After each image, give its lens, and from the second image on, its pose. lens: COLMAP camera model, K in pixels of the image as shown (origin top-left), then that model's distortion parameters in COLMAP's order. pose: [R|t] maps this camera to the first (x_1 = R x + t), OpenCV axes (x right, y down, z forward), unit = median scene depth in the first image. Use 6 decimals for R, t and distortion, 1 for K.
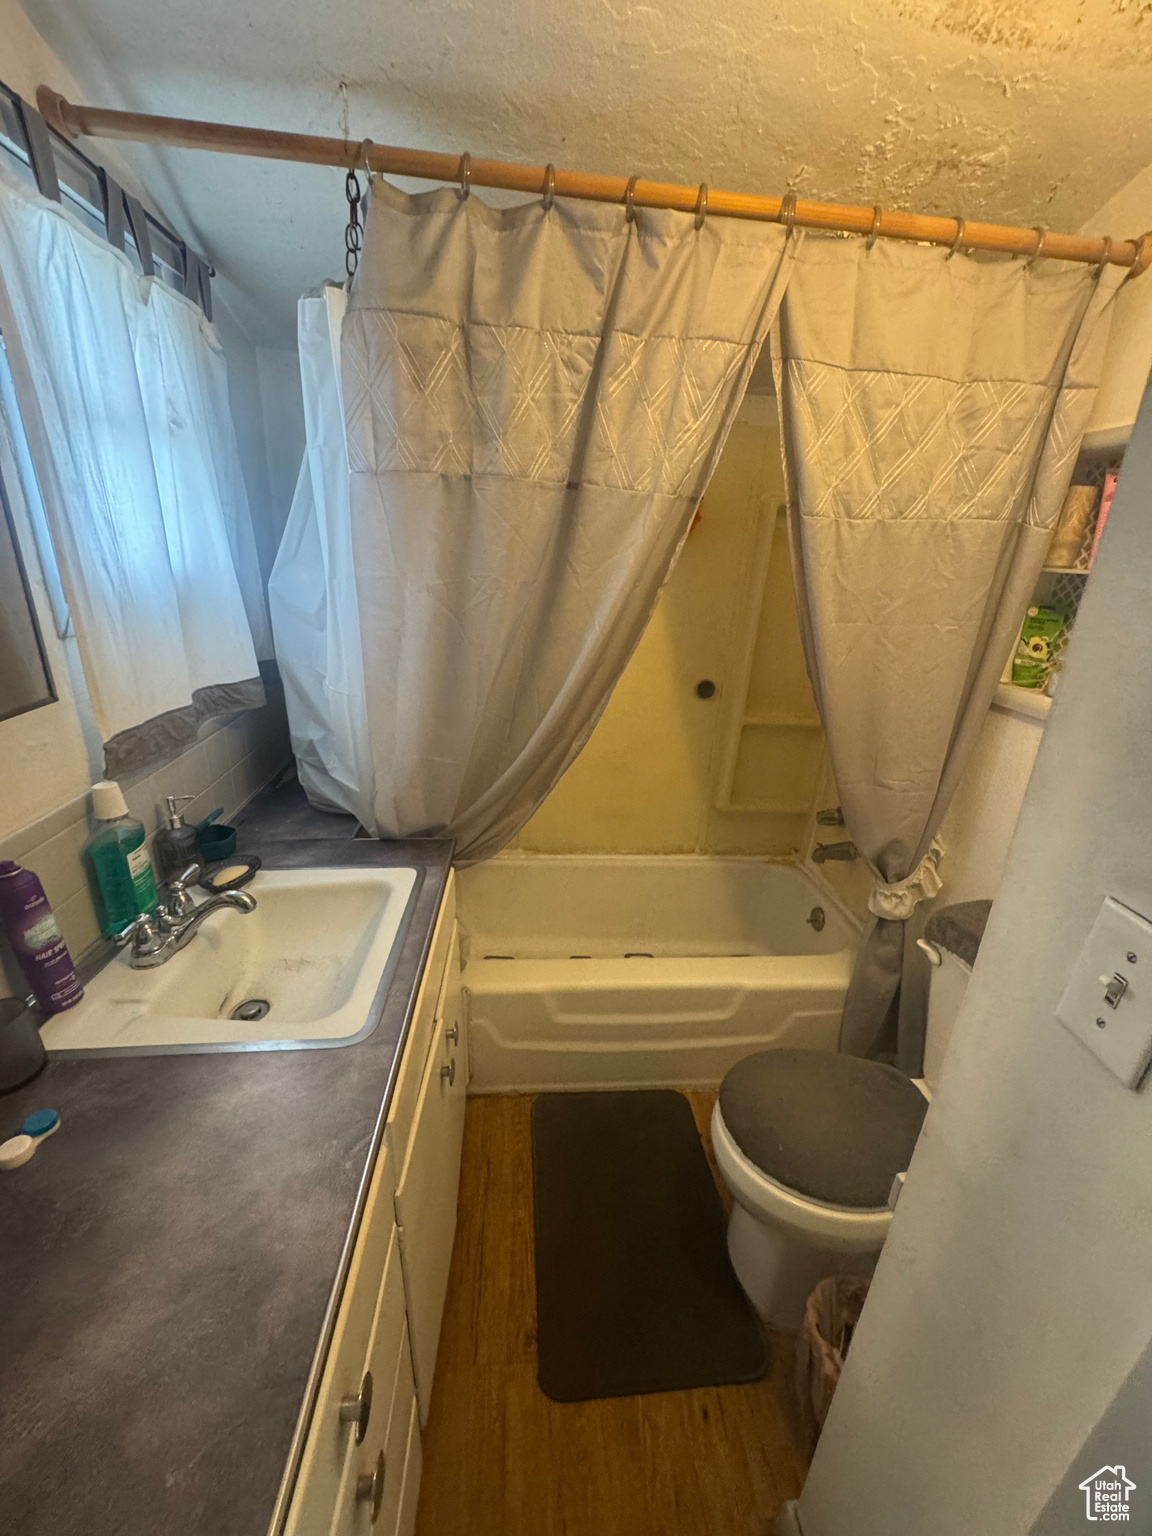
lens RADIAL K [[613.3, 0, 577.7], [0, 613.3, 767.8], [0, 0, 1]] dist [-0.003786, 0.000932]
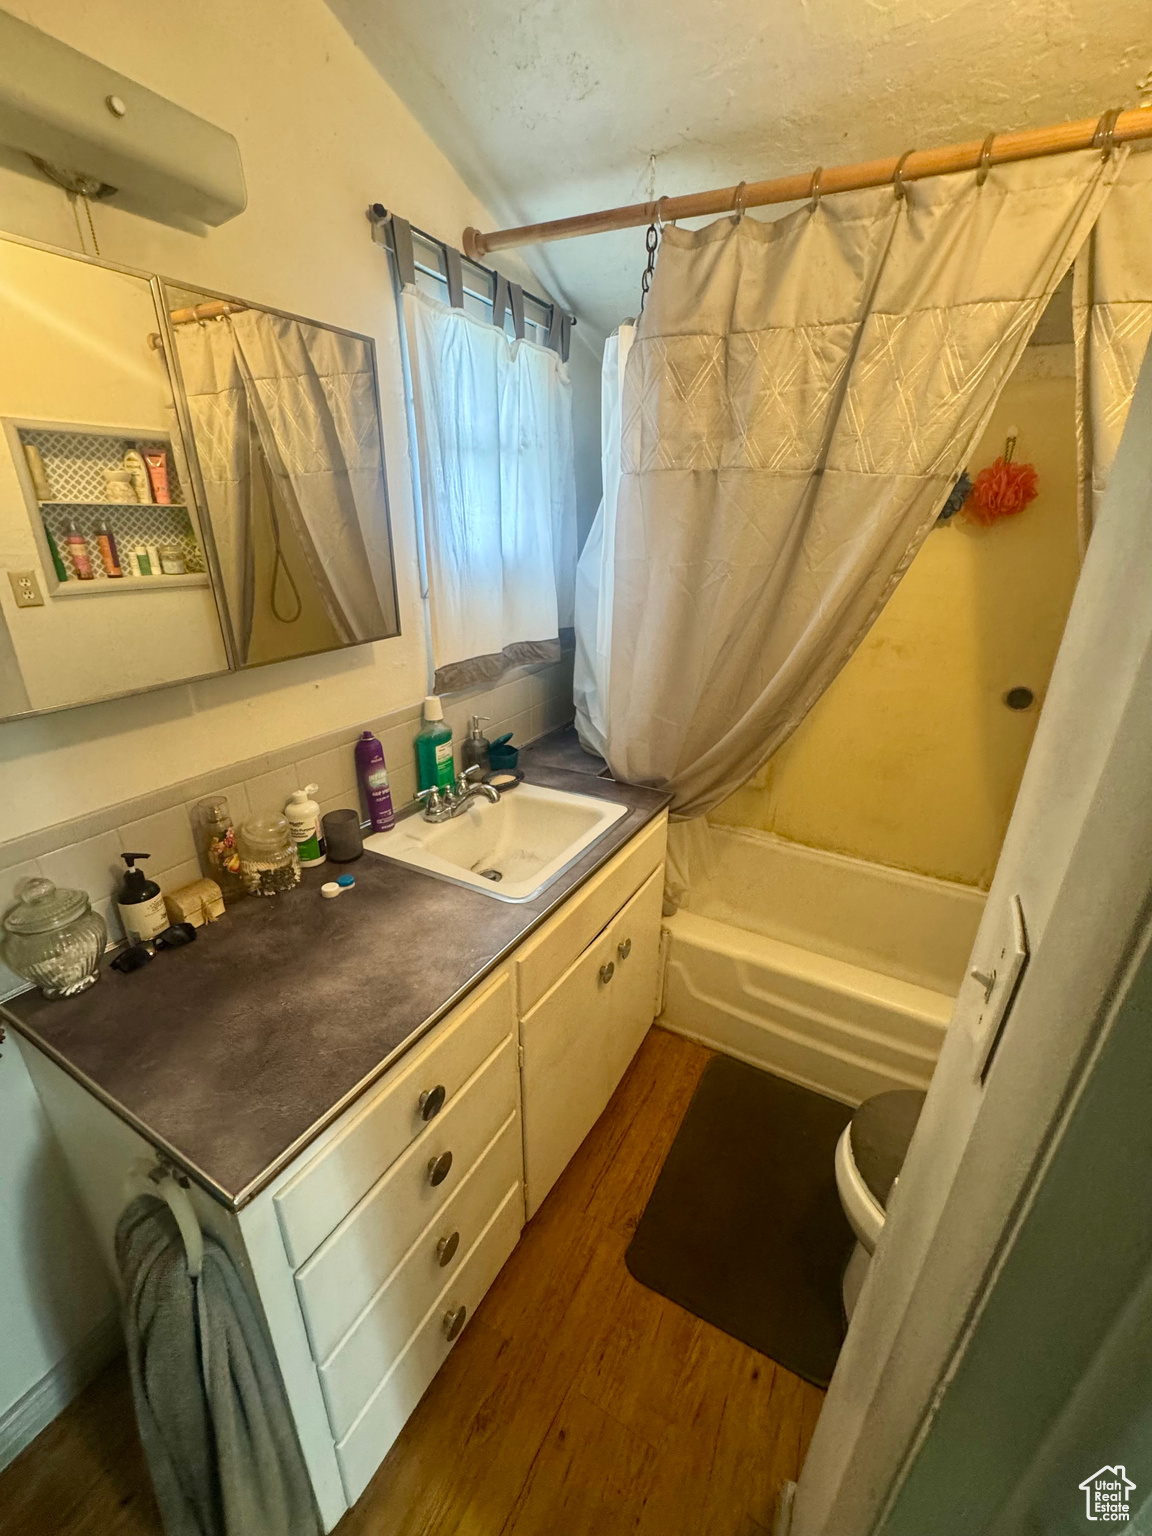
lens RADIAL K [[613.3, 0, 581.2], [0, 613.3, 768.7], [0, 0, 1]] dist [-0.003786, 0.000932]
pose [[0.832730, 0.184733, -0.521953, 0.314097], [-0.174316, 0.982232, 0.069533, 0.027670], [0.525524, 0.033082, 0.850135, -0.070264]]
